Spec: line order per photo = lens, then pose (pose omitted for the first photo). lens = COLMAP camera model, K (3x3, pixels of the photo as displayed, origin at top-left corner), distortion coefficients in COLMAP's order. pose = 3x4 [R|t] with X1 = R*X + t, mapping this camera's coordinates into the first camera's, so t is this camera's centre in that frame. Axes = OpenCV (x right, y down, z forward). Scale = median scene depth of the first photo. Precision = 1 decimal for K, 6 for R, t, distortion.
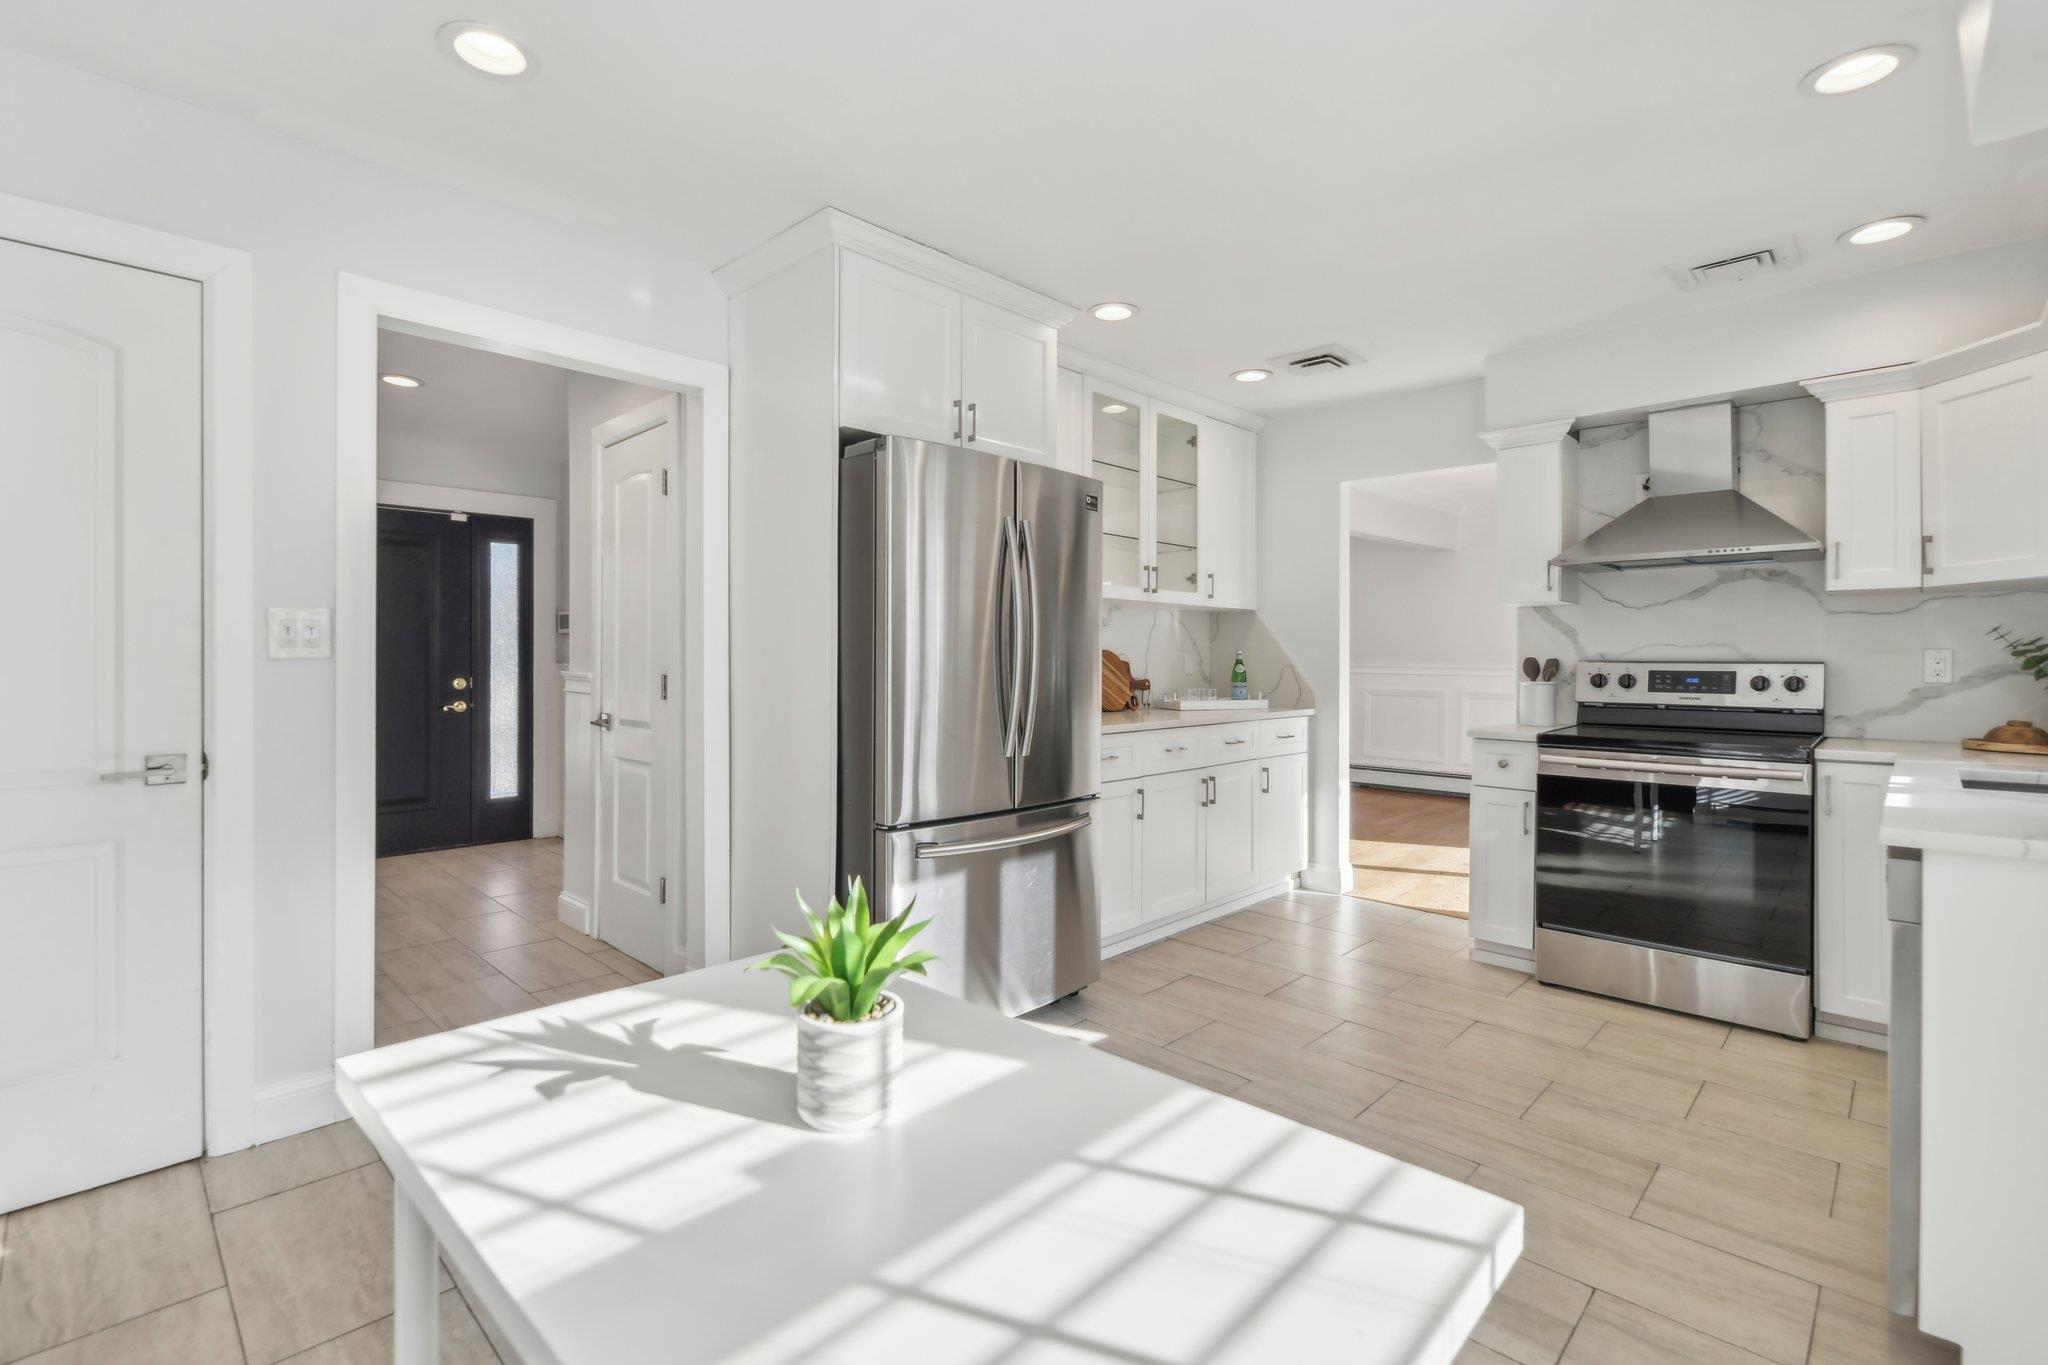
lens RADIAL K [[921.8, 0, 1011.9], [0, 921.8, 663.7], [0, 0, 1]] dist [-0.001192, -0.000319]
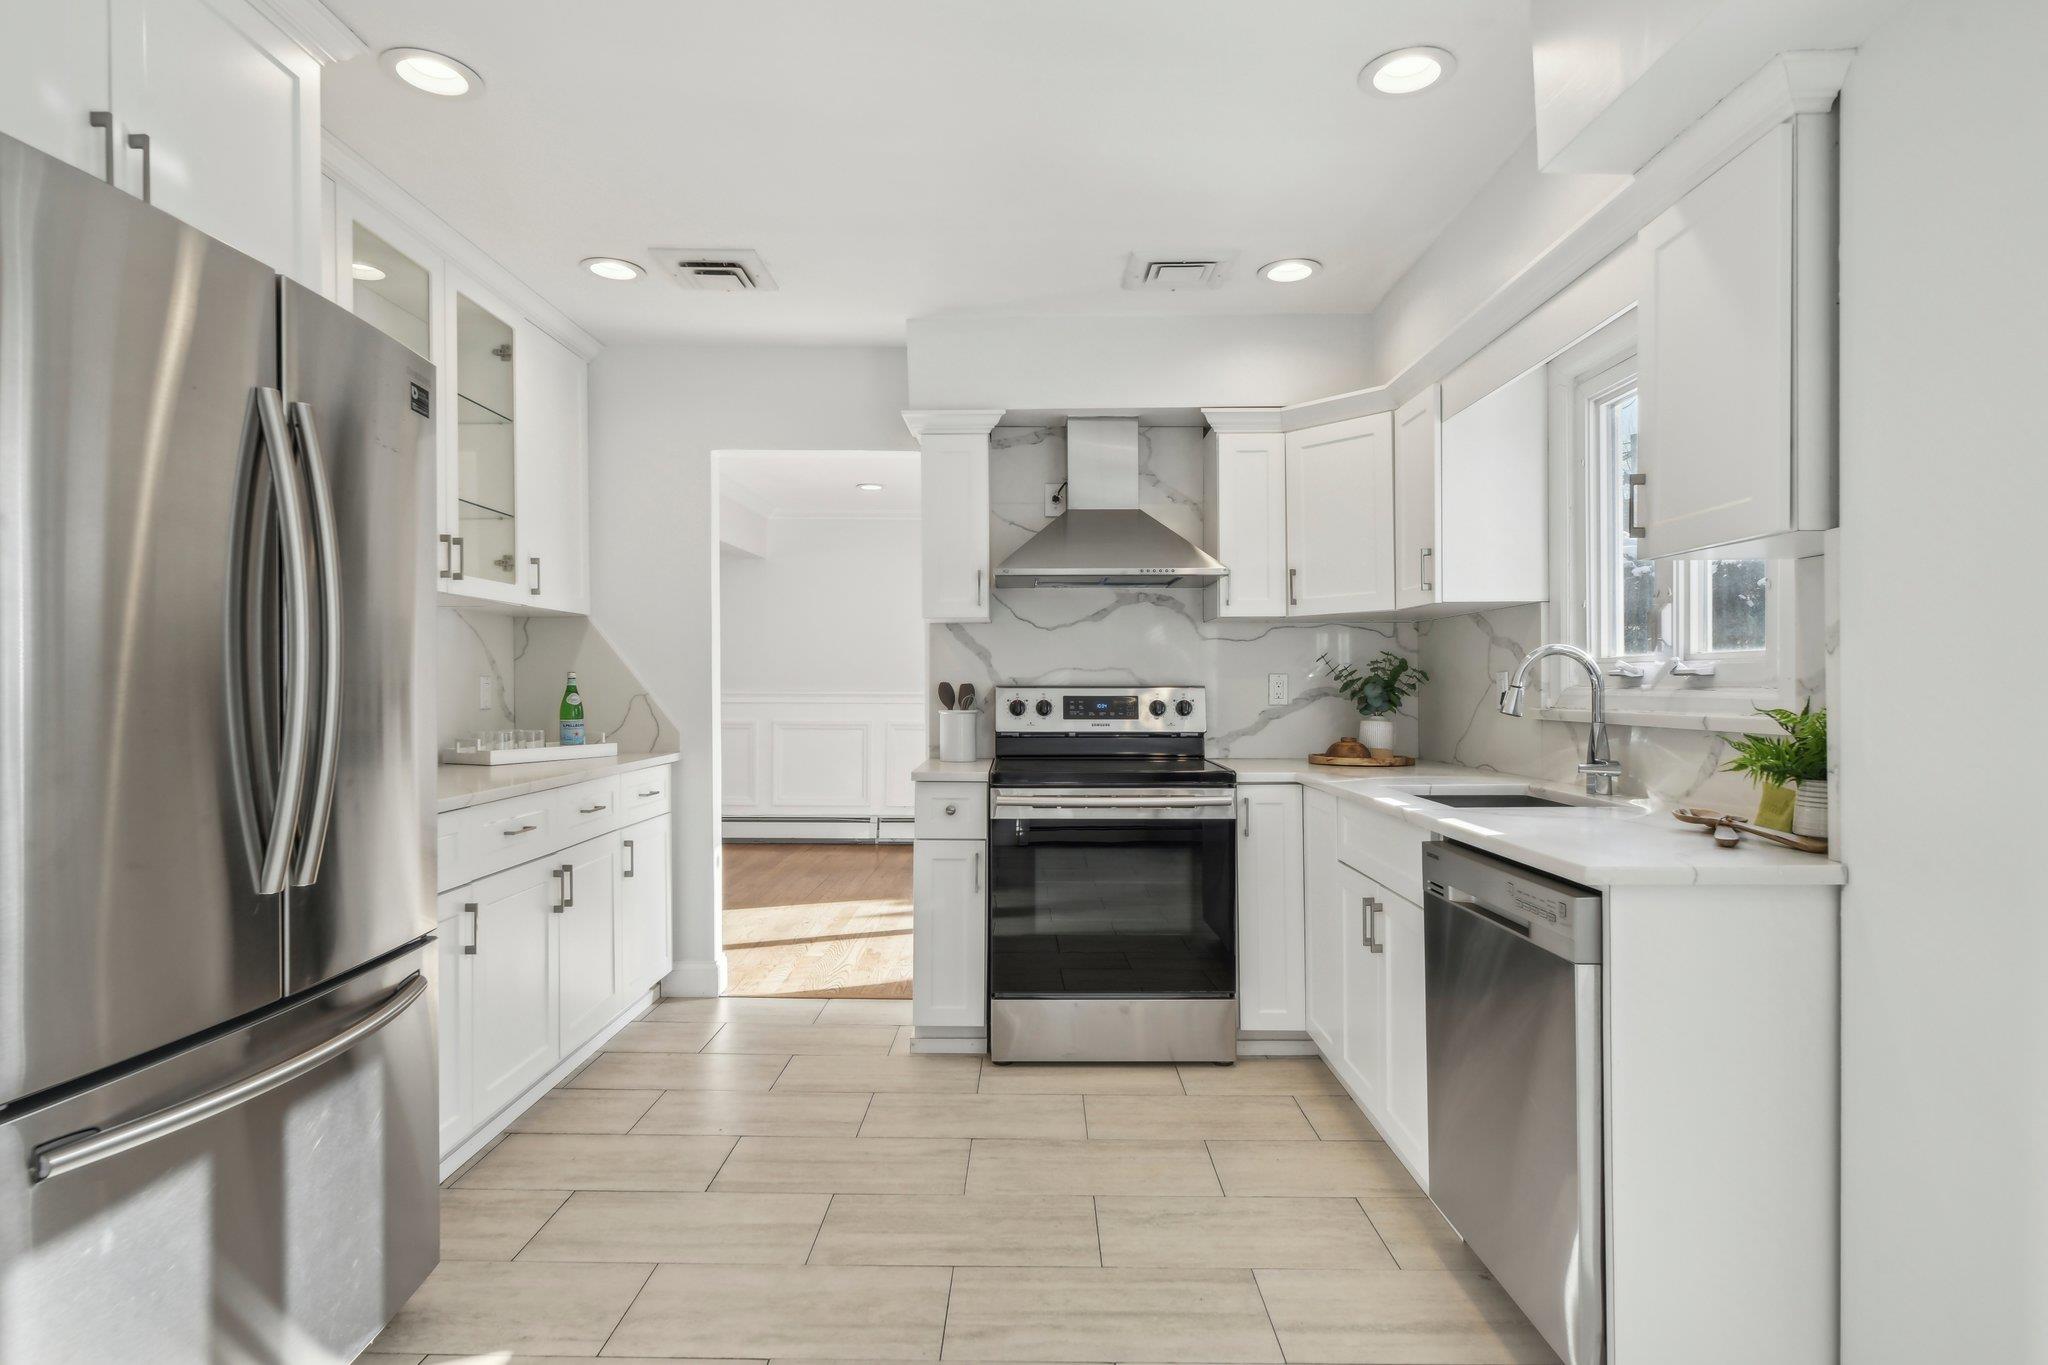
lens RADIAL K [[1062.3, 0, 1021.3], [0, 1062.3, 693.0], [0, 0, 1]] dist [0.012905, -0.001266]
pose [[0.720916, -0.008920, 0.692965, -0.083837], [0.006961, 0.999960, 0.005629, -0.002146], [-0.692988, 0.000766, 0.720949, 0.259441]]
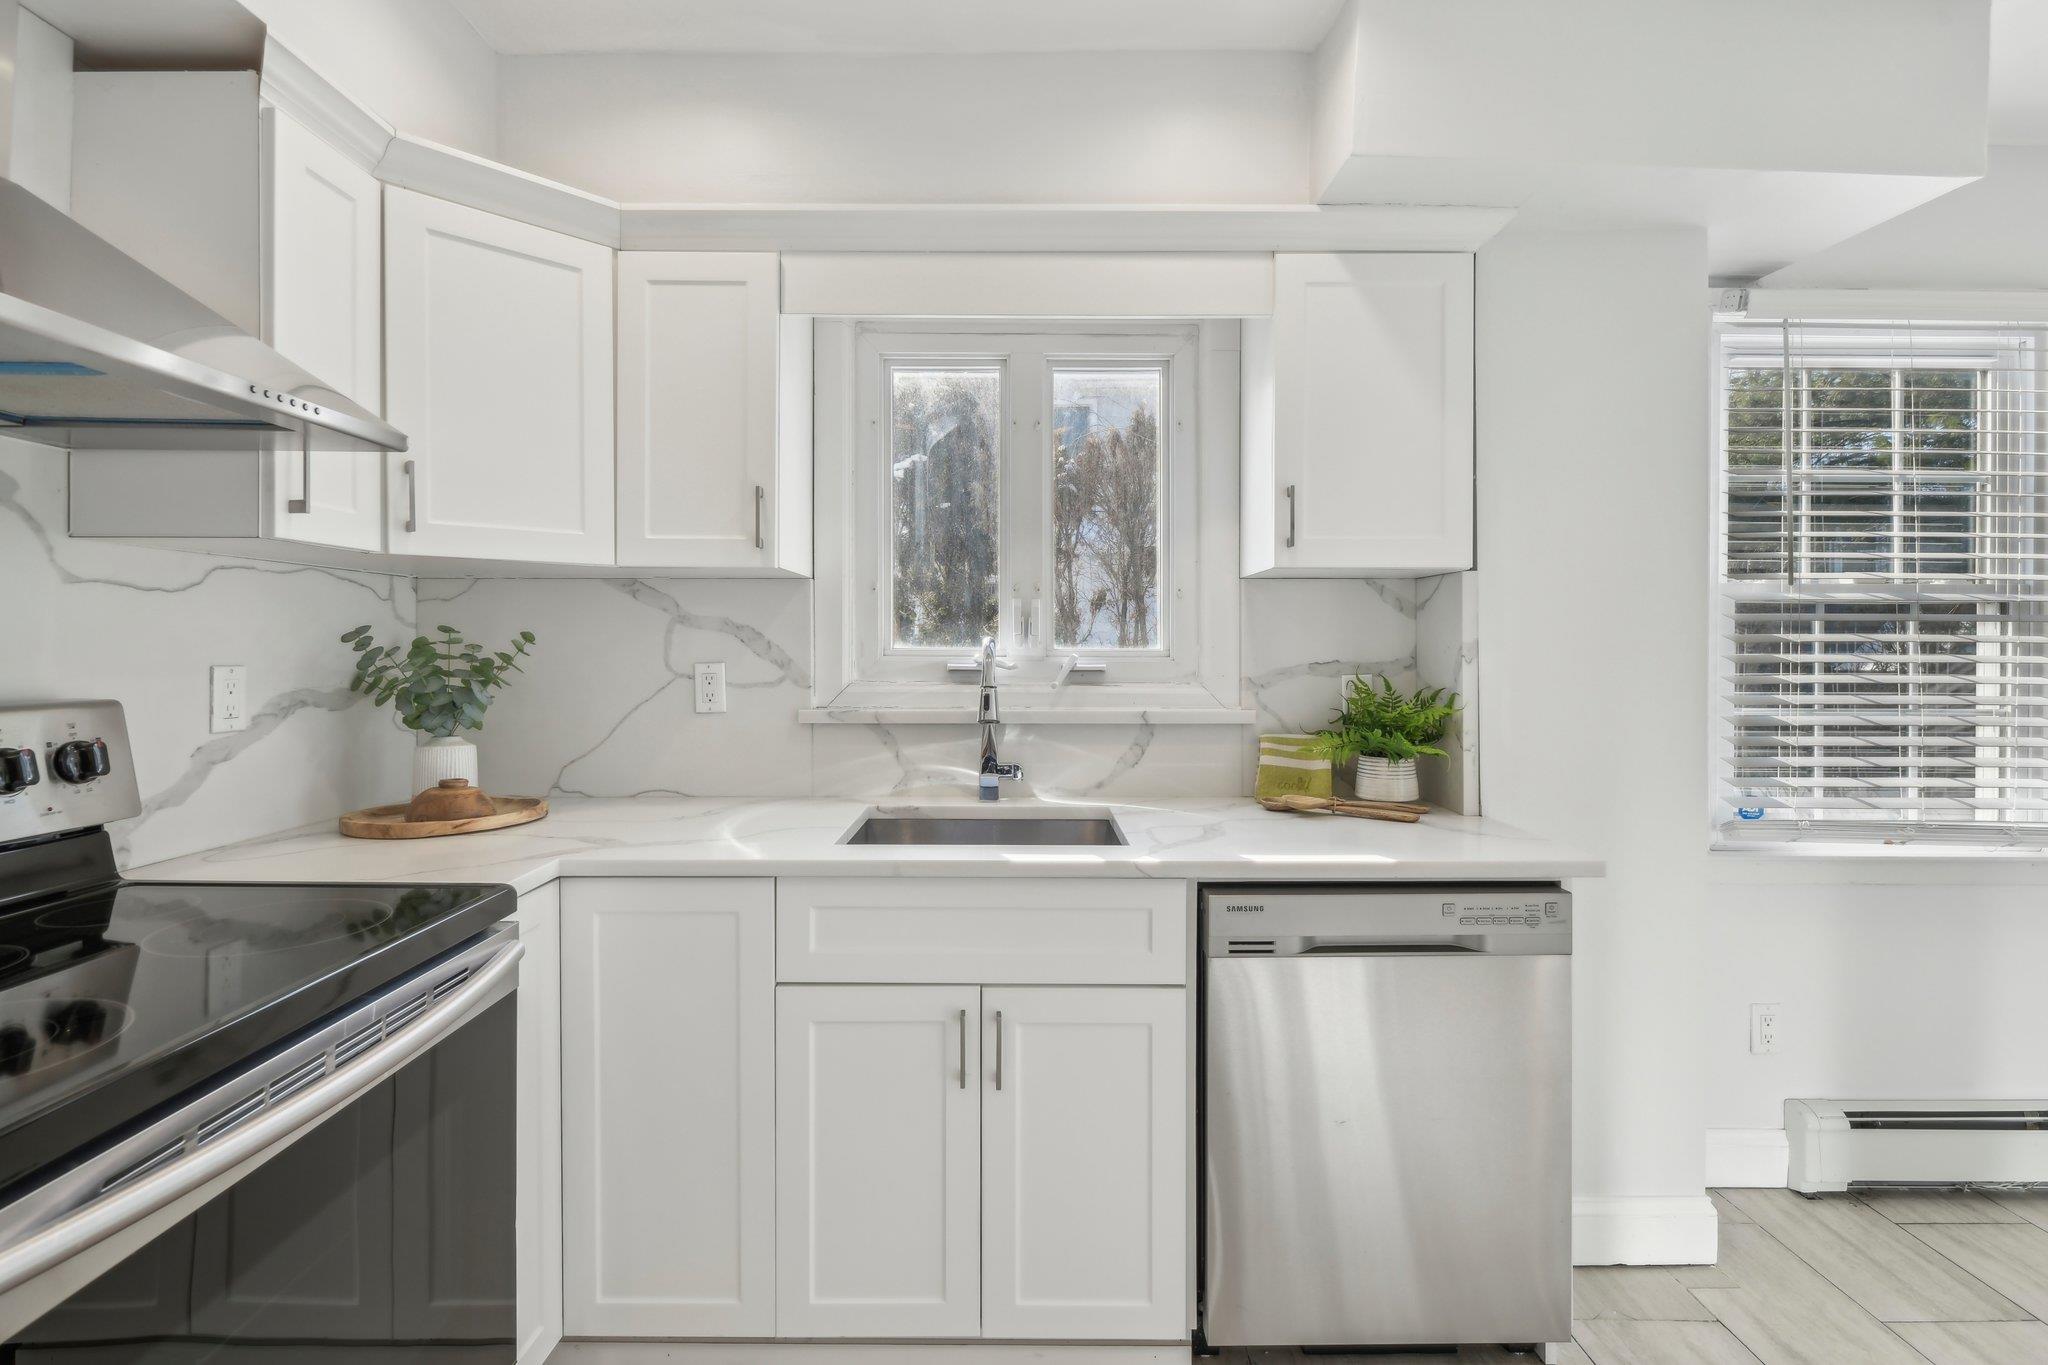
lens RADIAL K [[921.8, 0, 1011.9], [0, 921.8, 663.7], [0, 0, 1]] dist [-0.001192, -0.000319]
pose [[-0.695678, -0.014764, 0.718202, 0.286796], [-0.000543, 0.999799, 0.020027, -0.024110], [-0.718353, 0.013543, -0.695546, 0.911765]]
